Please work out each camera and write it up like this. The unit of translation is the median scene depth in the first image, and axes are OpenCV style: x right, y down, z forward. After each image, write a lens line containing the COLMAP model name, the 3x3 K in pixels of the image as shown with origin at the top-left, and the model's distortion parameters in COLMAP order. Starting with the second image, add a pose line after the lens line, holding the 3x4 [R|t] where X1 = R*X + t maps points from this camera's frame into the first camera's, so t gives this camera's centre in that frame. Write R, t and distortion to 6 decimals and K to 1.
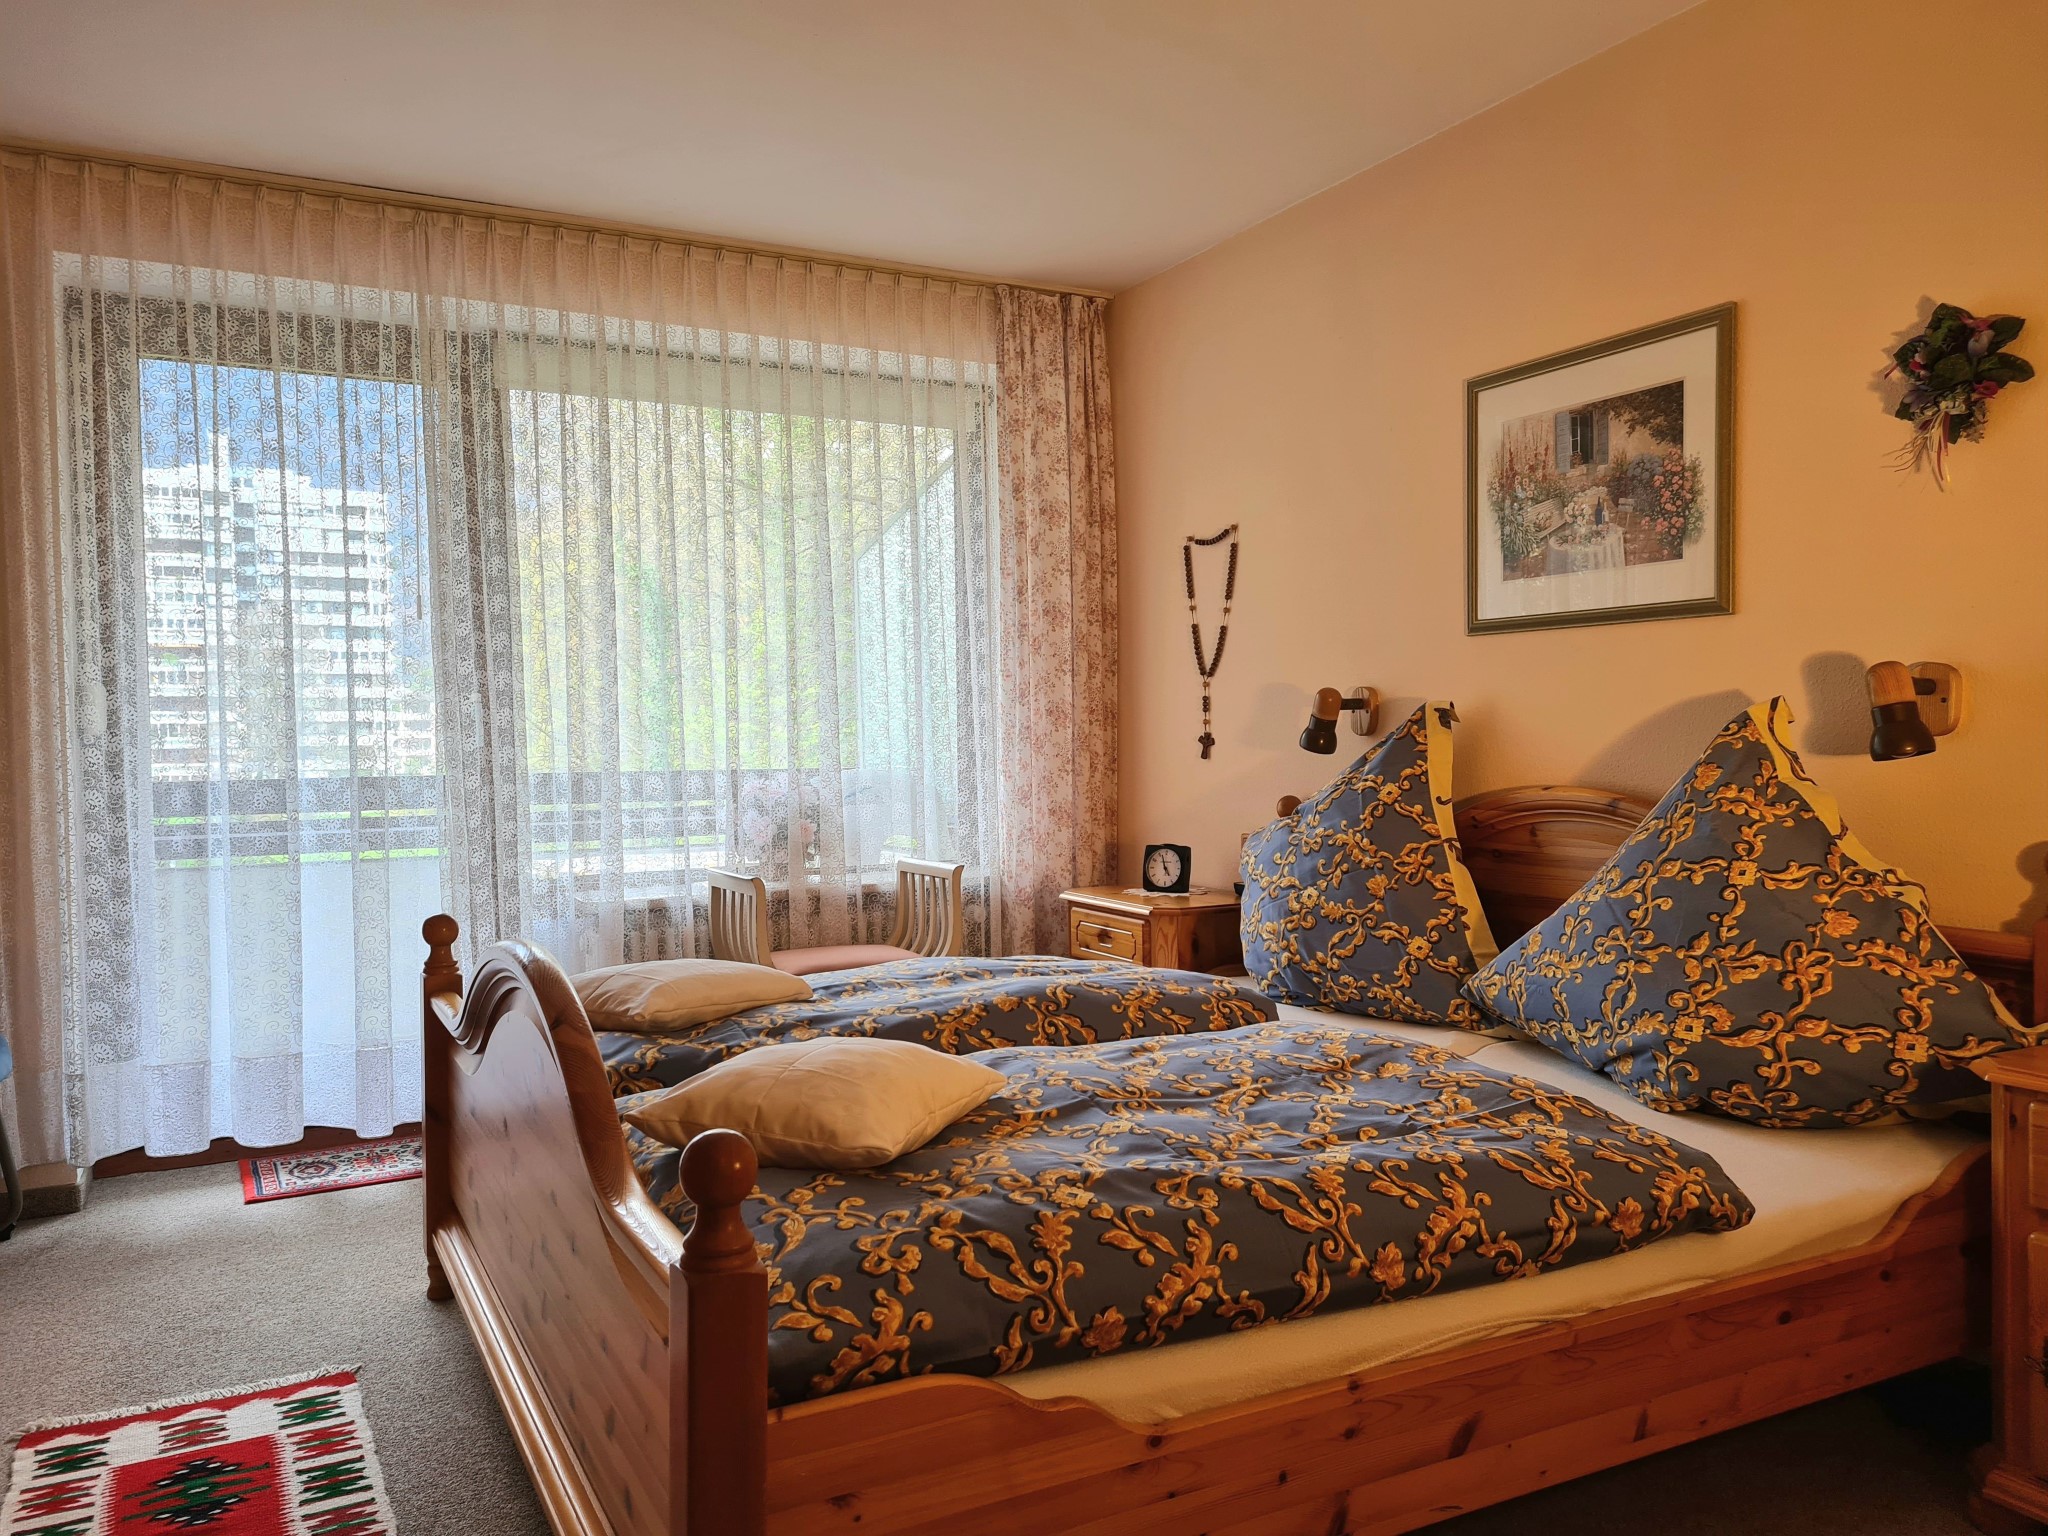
lens RADIAL K [[1528.5, 0, 1024.0], [0, 1528.5, 768.0], [0, 0, 1]] dist [0.042297, -0.005439]
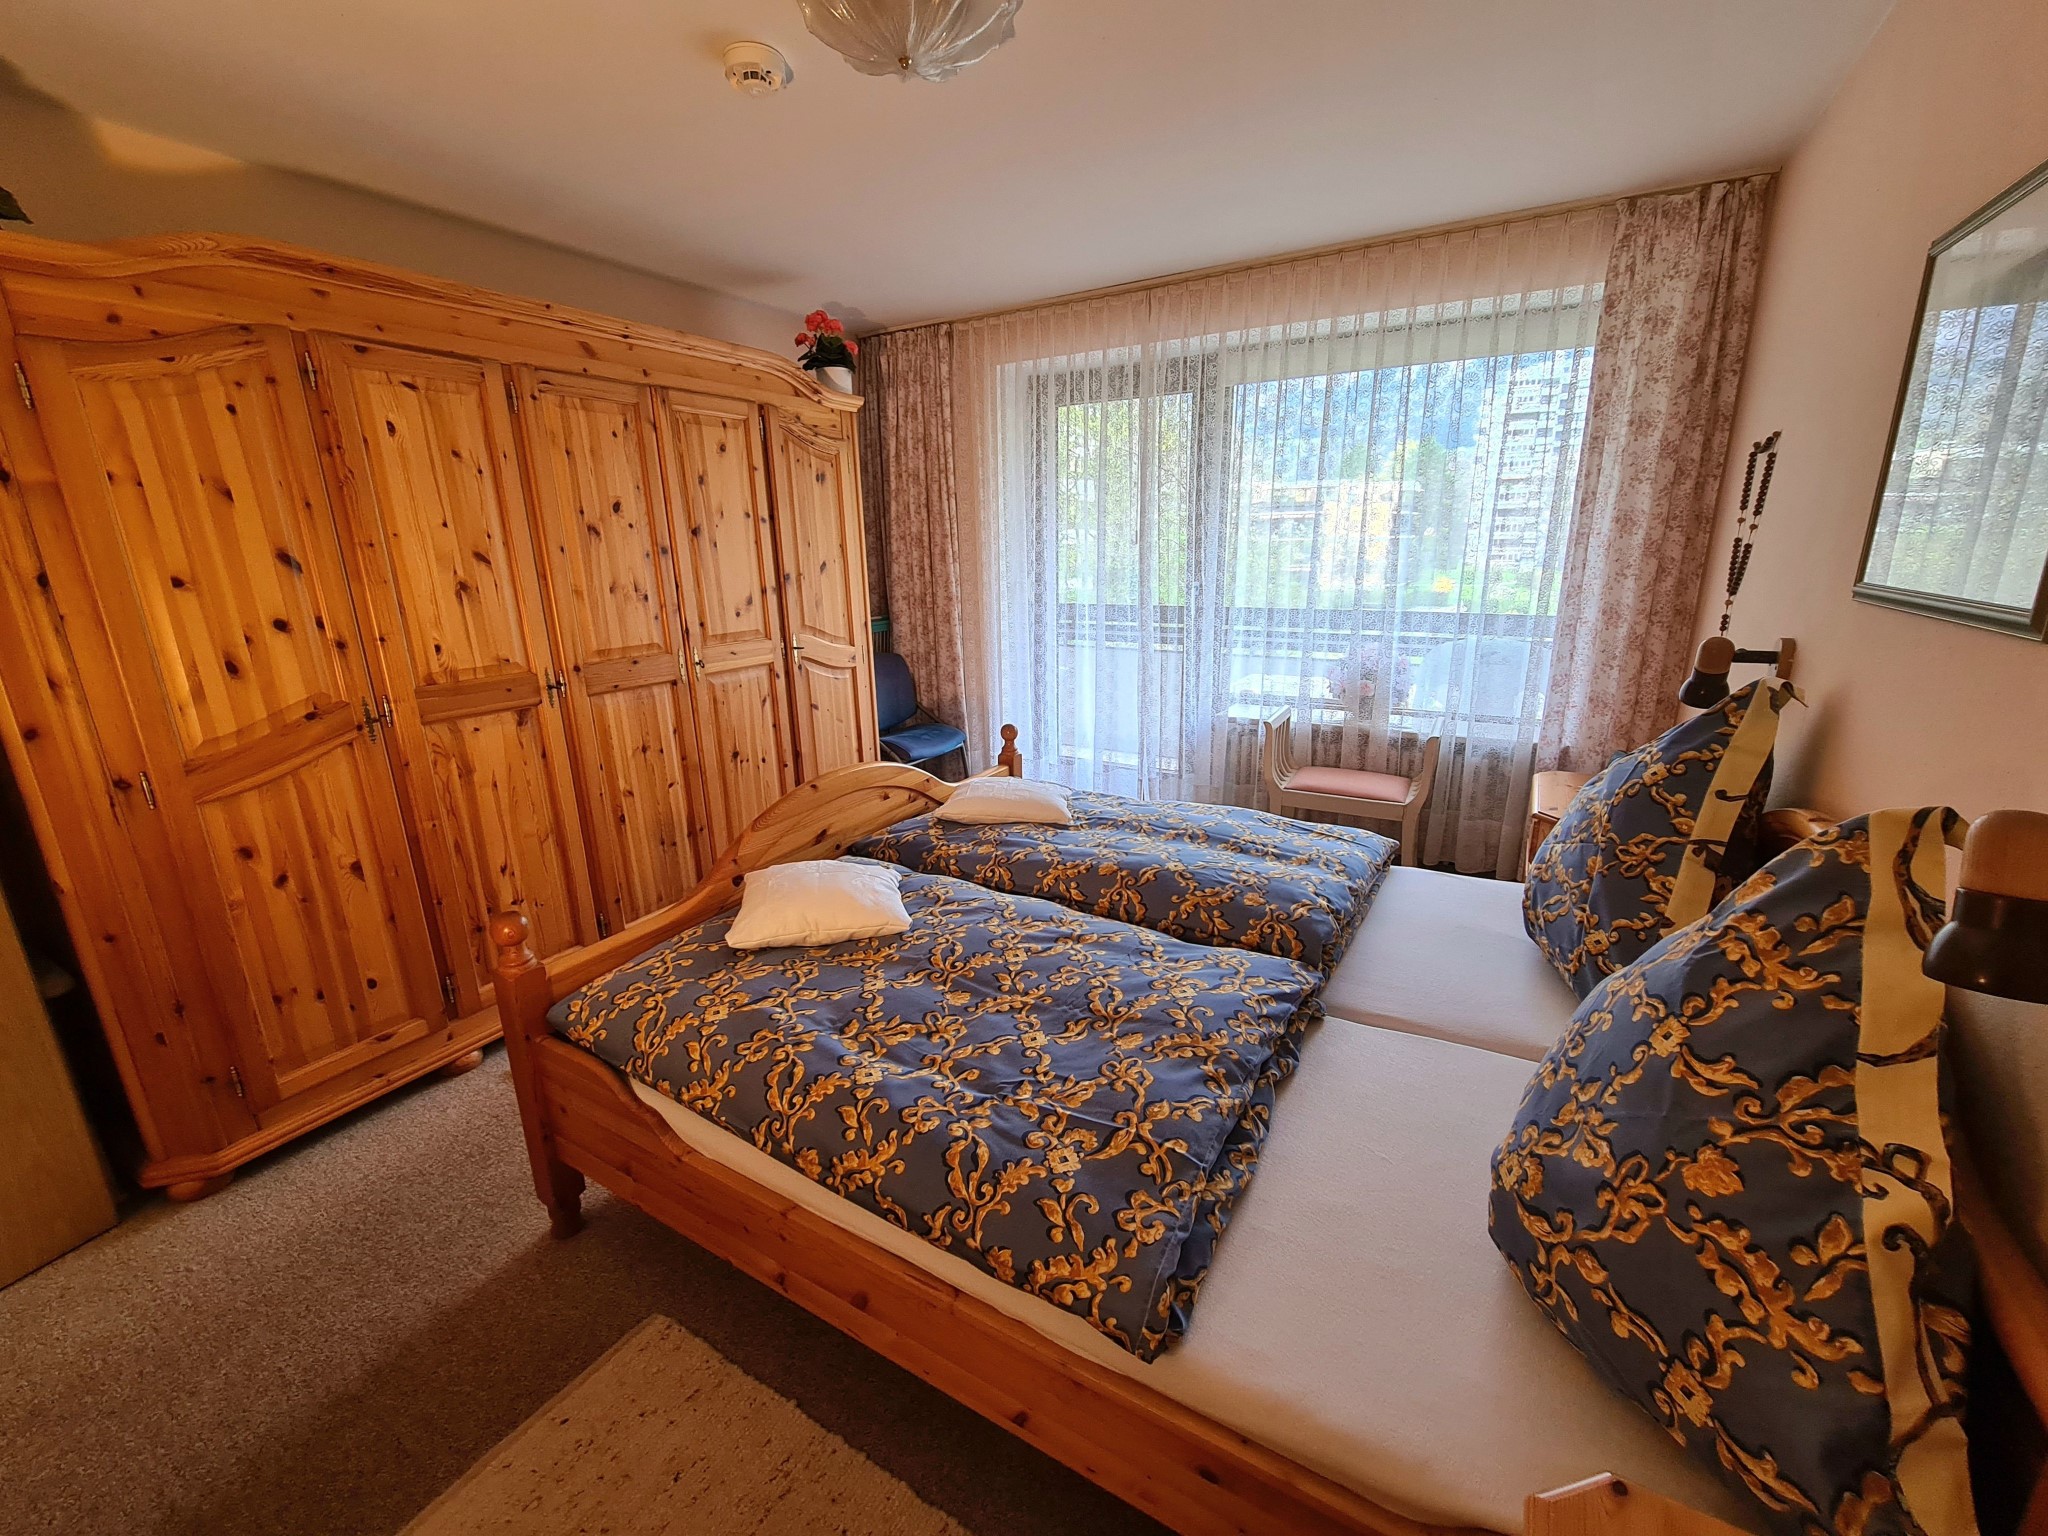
lens RADIAL K [[837.2, 0, 1019.1], [0, 837.2, 767.3], [0, 0, 1]] dist [-0.001643, 0.000175]
pose [[0.524591, 0.226274, -0.820734, 0.624167], [-0.011557, 0.965837, 0.258892, -0.156613], [0.851276, -0.126327, 0.509284, 0.584065]]
